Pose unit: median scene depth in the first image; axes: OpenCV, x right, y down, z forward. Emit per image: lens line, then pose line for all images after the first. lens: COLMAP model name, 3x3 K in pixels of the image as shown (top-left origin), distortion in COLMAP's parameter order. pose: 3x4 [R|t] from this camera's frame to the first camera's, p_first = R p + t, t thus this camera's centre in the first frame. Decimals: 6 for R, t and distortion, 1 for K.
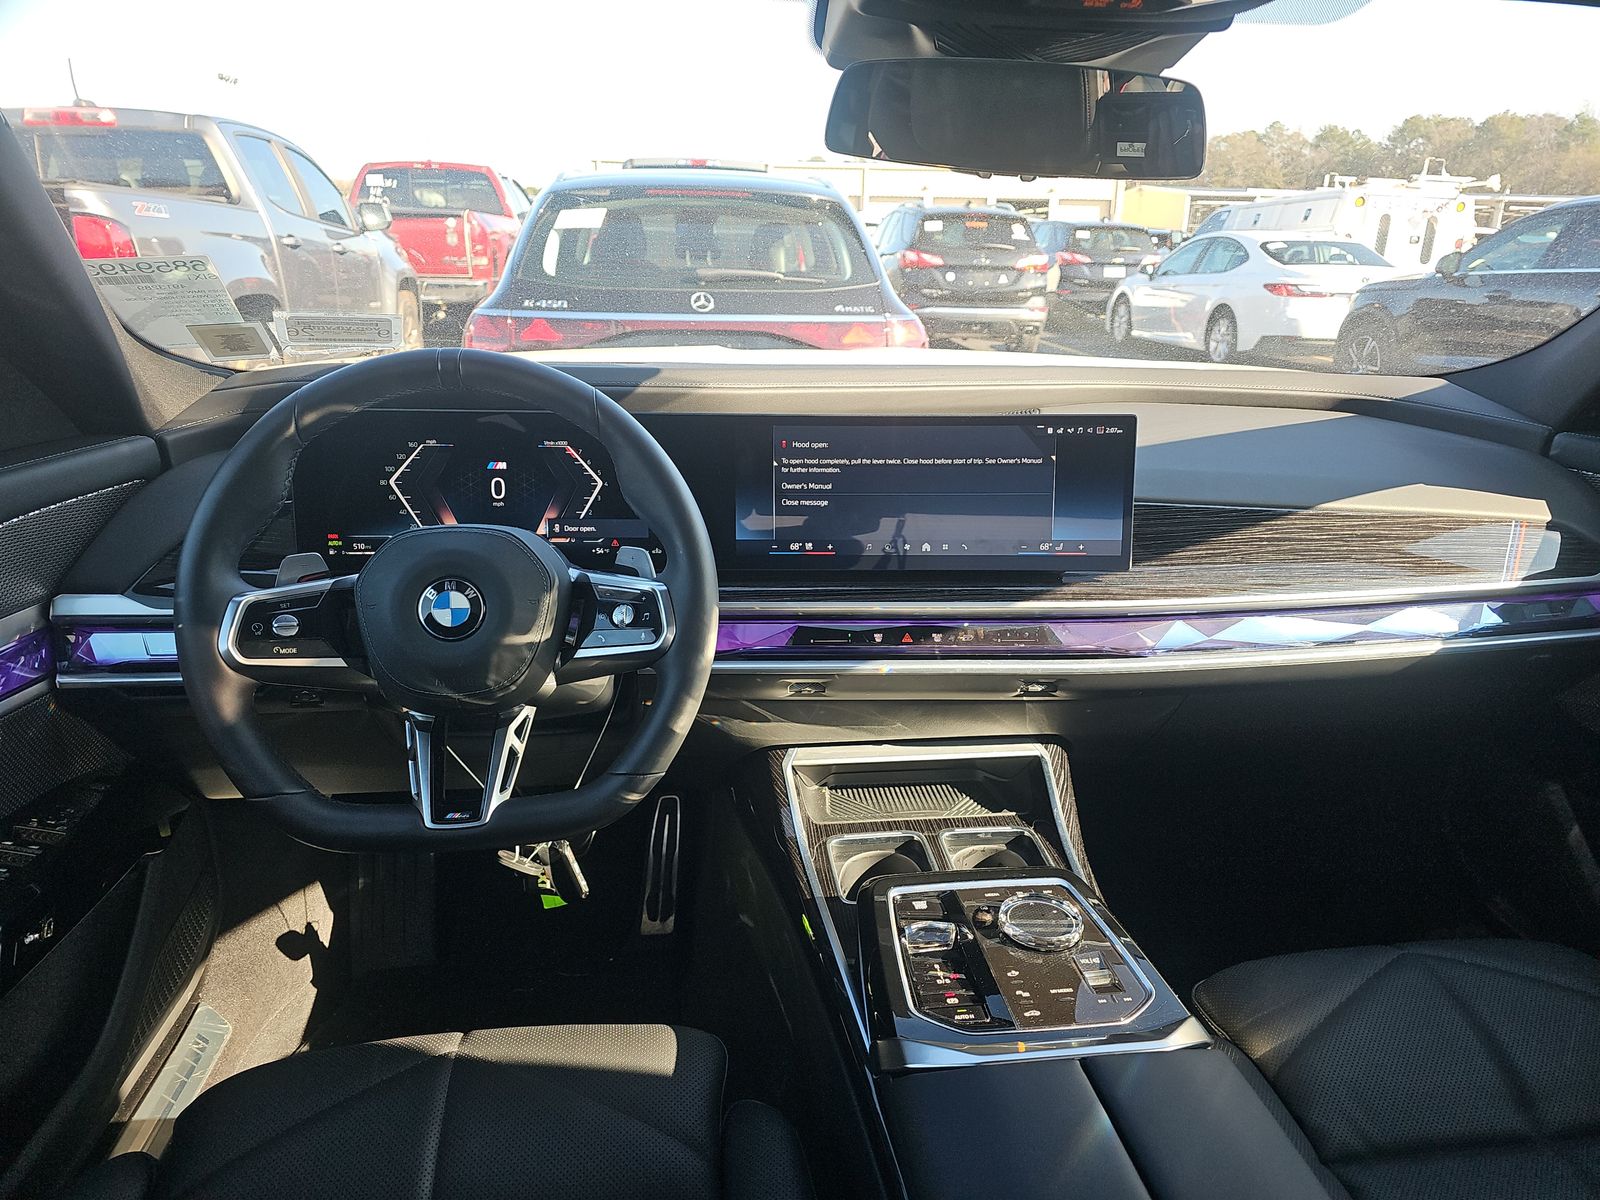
lens RADIAL K [[1095.4, 0, 773.5], [0, 1095.4, 602.8], [0, 0, 1]] dist [0.080415, -0.104945]
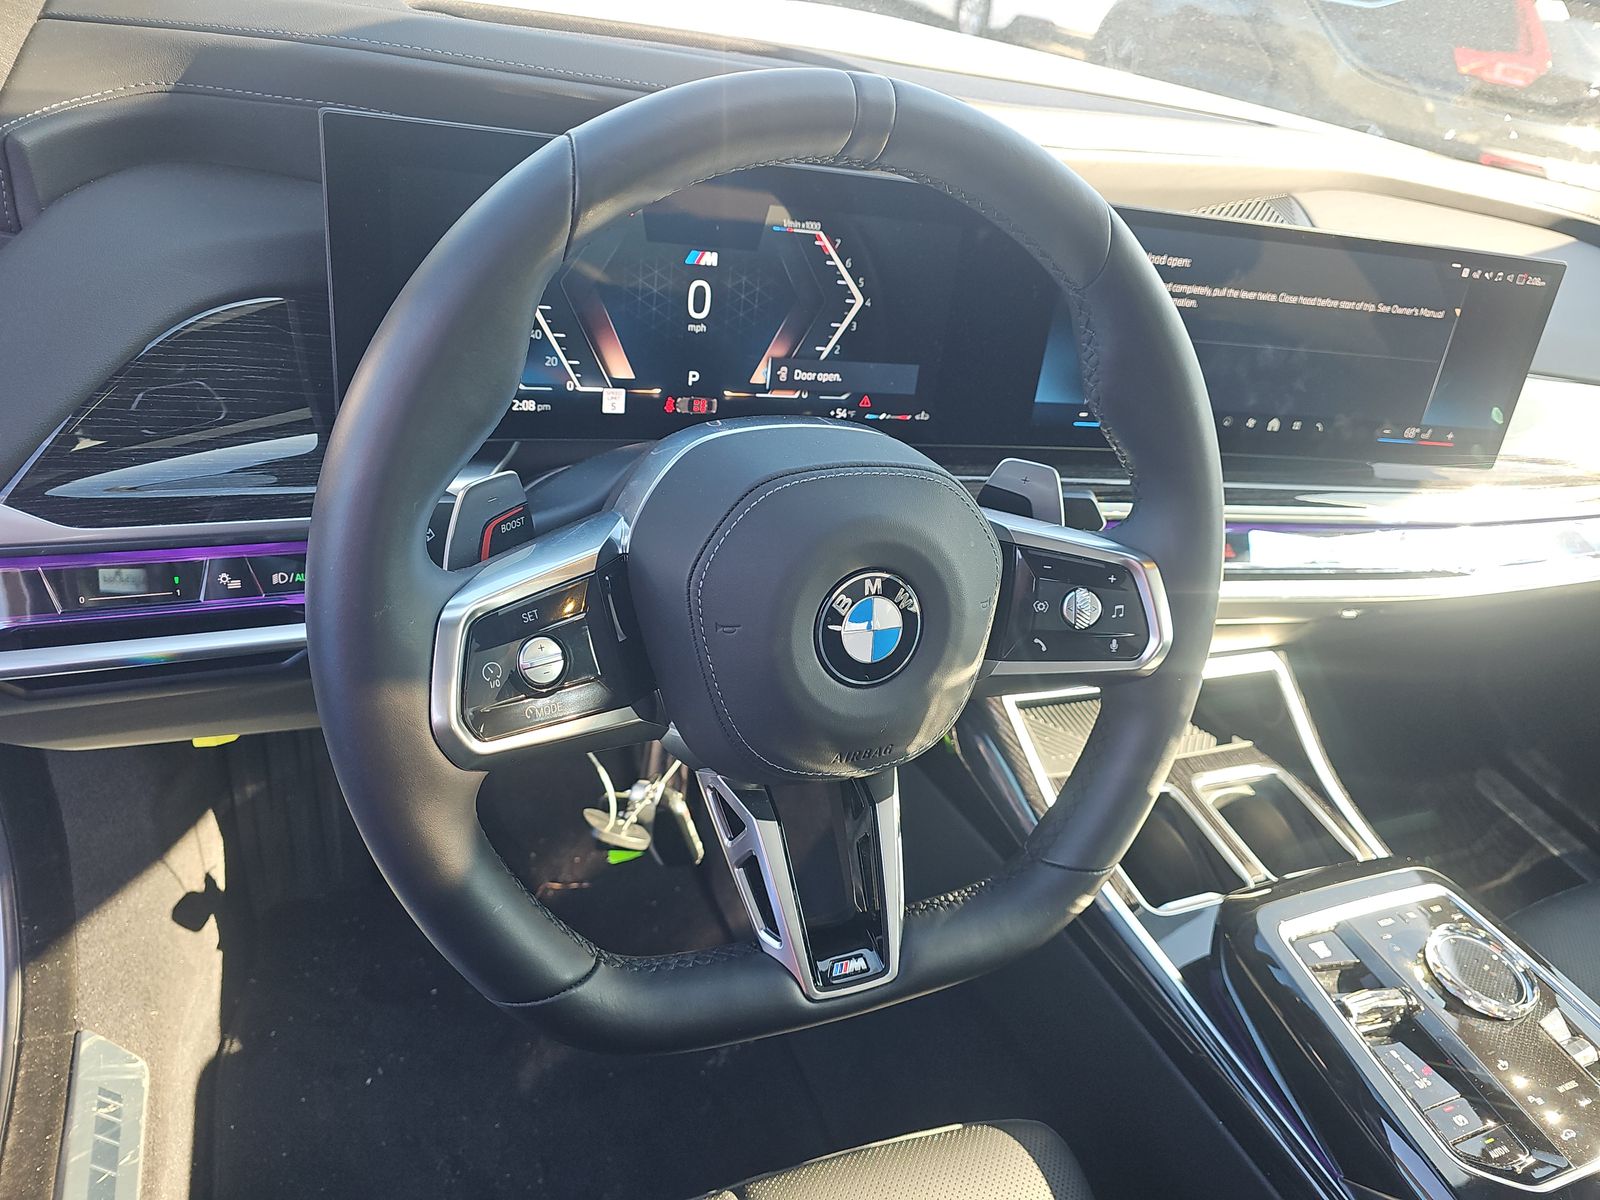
lens RADIAL K [[1095.4, 0, 773.5], [0, 1095.4, 602.8], [0, 0, 1]] dist [0.080415, -0.104945]
pose [[0.946806, -0.014558, 0.321474, -0.396331], [-0.083258, 0.953880, 0.288410, -0.121127], [-0.310847, -0.299834, 0.901928, 0.425803]]
